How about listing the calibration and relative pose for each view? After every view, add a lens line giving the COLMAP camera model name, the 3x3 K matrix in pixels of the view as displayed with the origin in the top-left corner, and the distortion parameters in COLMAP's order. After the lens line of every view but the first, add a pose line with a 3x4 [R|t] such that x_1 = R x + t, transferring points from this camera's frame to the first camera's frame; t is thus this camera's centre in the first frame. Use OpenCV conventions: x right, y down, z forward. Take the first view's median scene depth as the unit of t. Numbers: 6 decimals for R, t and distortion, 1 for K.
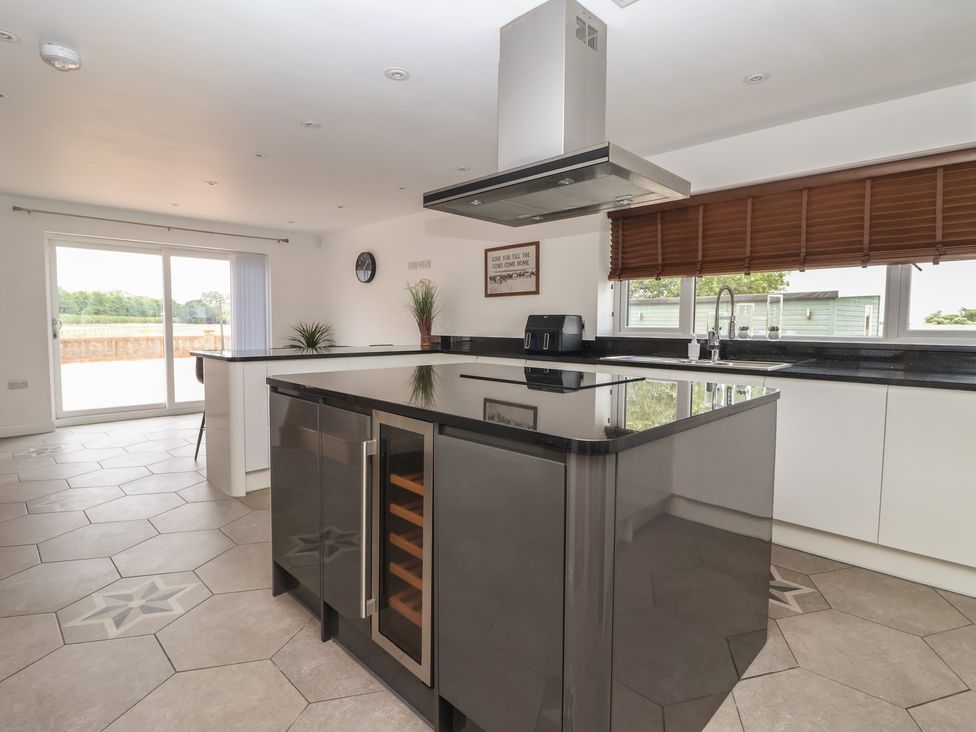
lens RADIAL K [[513.3, 0, 488.9], [0, 513.3, 354.5], [0, 0, 1]] dist [-0.000746, -0.001045]
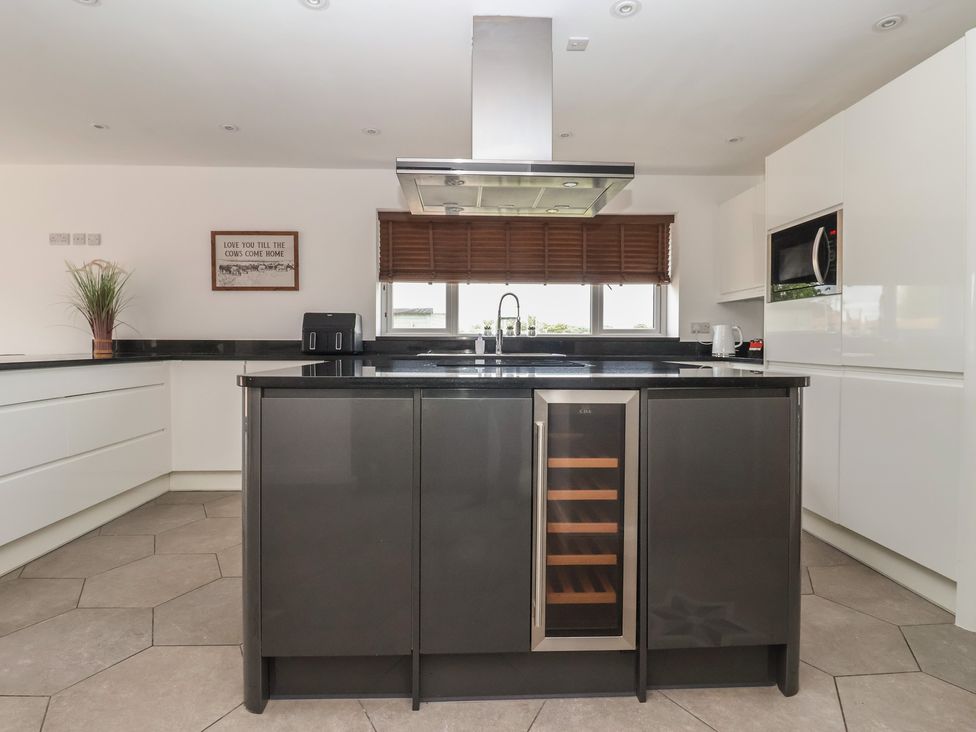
lens RADIAL K [[513.3, 0, 488.9], [0, 513.3, 354.5], [0, 0, 1]] dist [-0.000746, -0.001045]
pose [[0.676905, -0.030416, 0.735442, -0.338559], [0.044048, 0.999029, 0.000775, 0.007522], [-0.734751, 0.031871, 0.677587, 0.153838]]
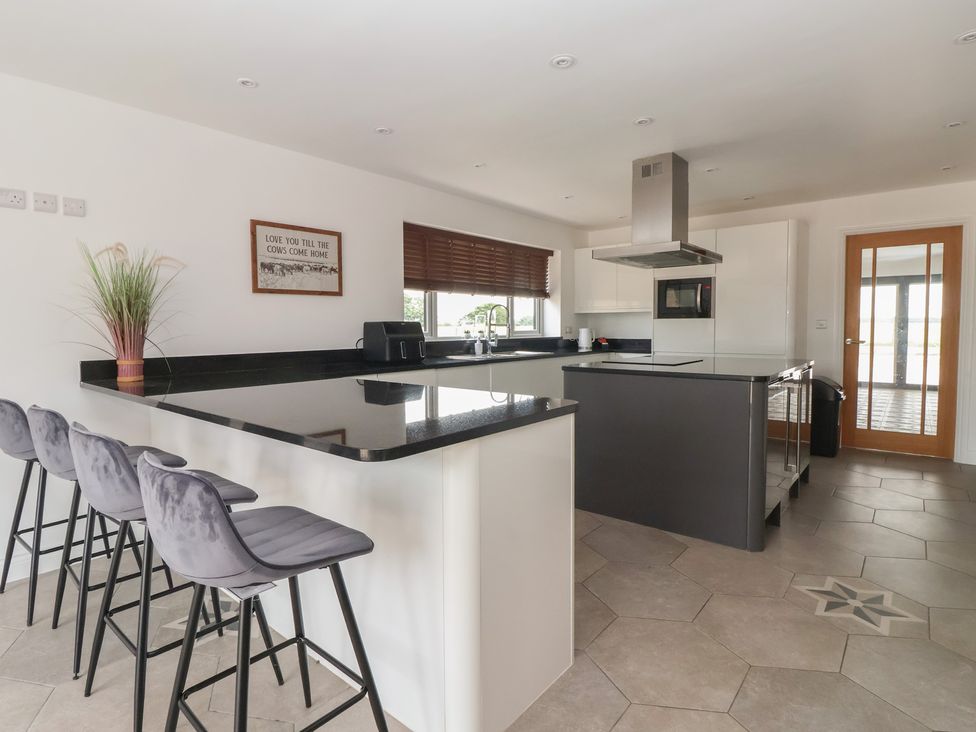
lens RADIAL K [[513.3, 0, 488.9], [0, 513.3, 354.5], [0, 0, 1]] dist [-0.000746, -0.001045]
pose [[-0.084699, -0.067097, 0.994145, -0.757430], [0.058969, 0.995644, 0.072223, -0.068796], [-0.994660, 0.064741, -0.080373, 0.832245]]
